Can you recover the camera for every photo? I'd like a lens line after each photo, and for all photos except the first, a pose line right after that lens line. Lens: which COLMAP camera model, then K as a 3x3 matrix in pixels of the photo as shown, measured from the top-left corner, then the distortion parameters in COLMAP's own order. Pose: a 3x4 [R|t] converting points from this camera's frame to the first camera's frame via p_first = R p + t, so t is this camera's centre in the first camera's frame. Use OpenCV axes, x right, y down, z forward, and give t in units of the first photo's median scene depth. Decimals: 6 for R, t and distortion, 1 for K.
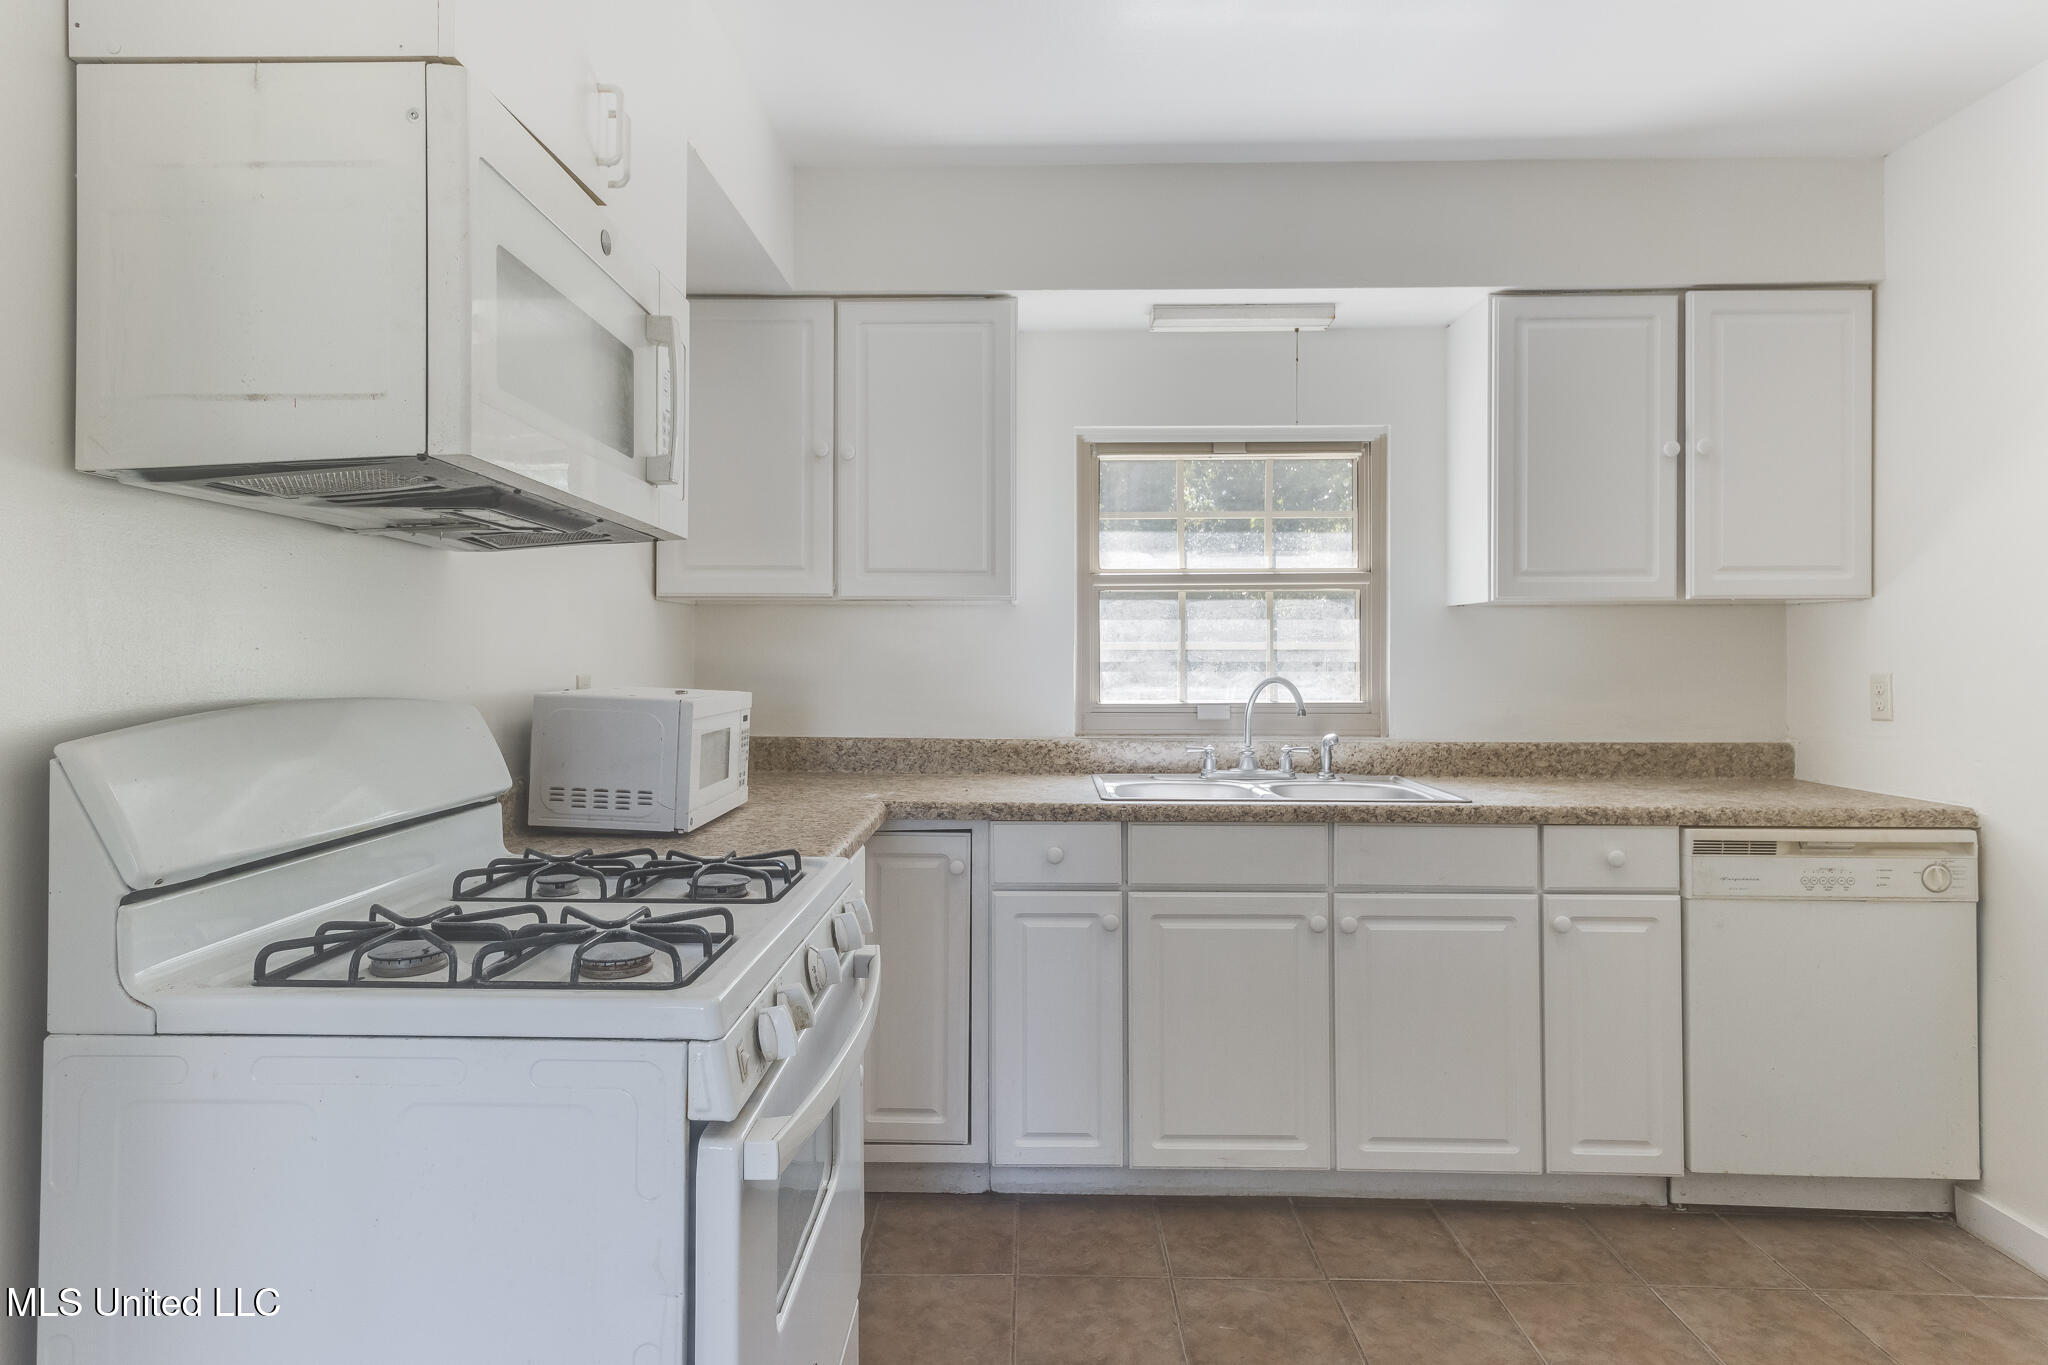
lens RADIAL K [[1147.8, 0, 1000.5], [0, 1147.8, 653.4], [0, 0, 1]] dist [0.001602, 0.002712]
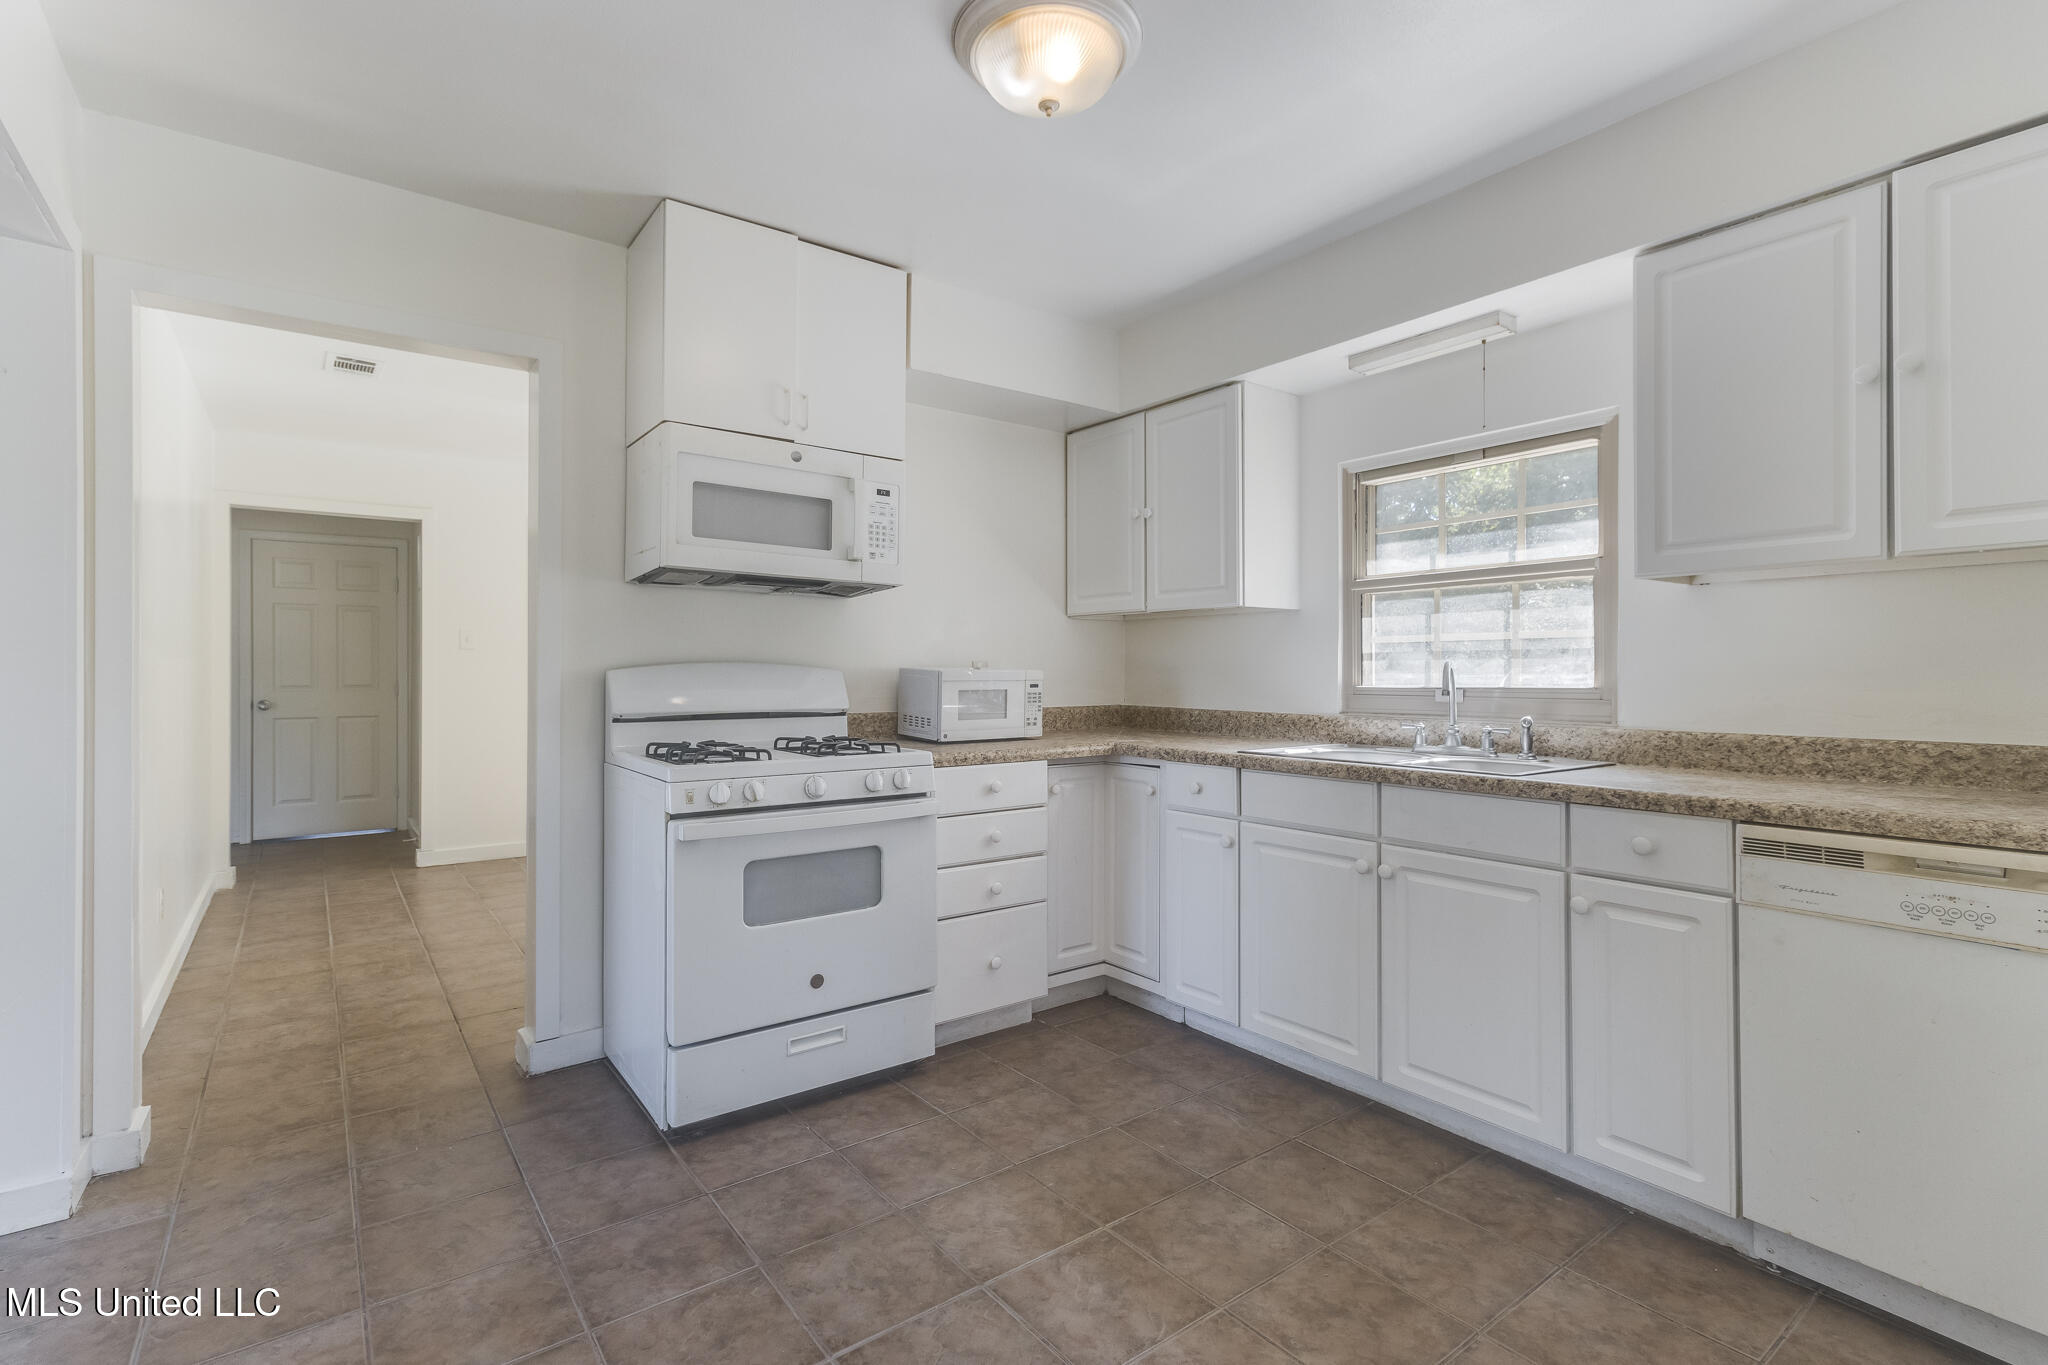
lens RADIAL K [[947.0, 0, 1024.0], [0, 947.0, 682.5], [0, 0, 1]] dist [0.002336, 0.000418]
pose [[0.621490, 0.006386, -0.783396, 0.705866], [-0.000257, 0.999968, 0.007948, 0.033710], [0.783422, -0.004738, 0.621472, 0.106299]]
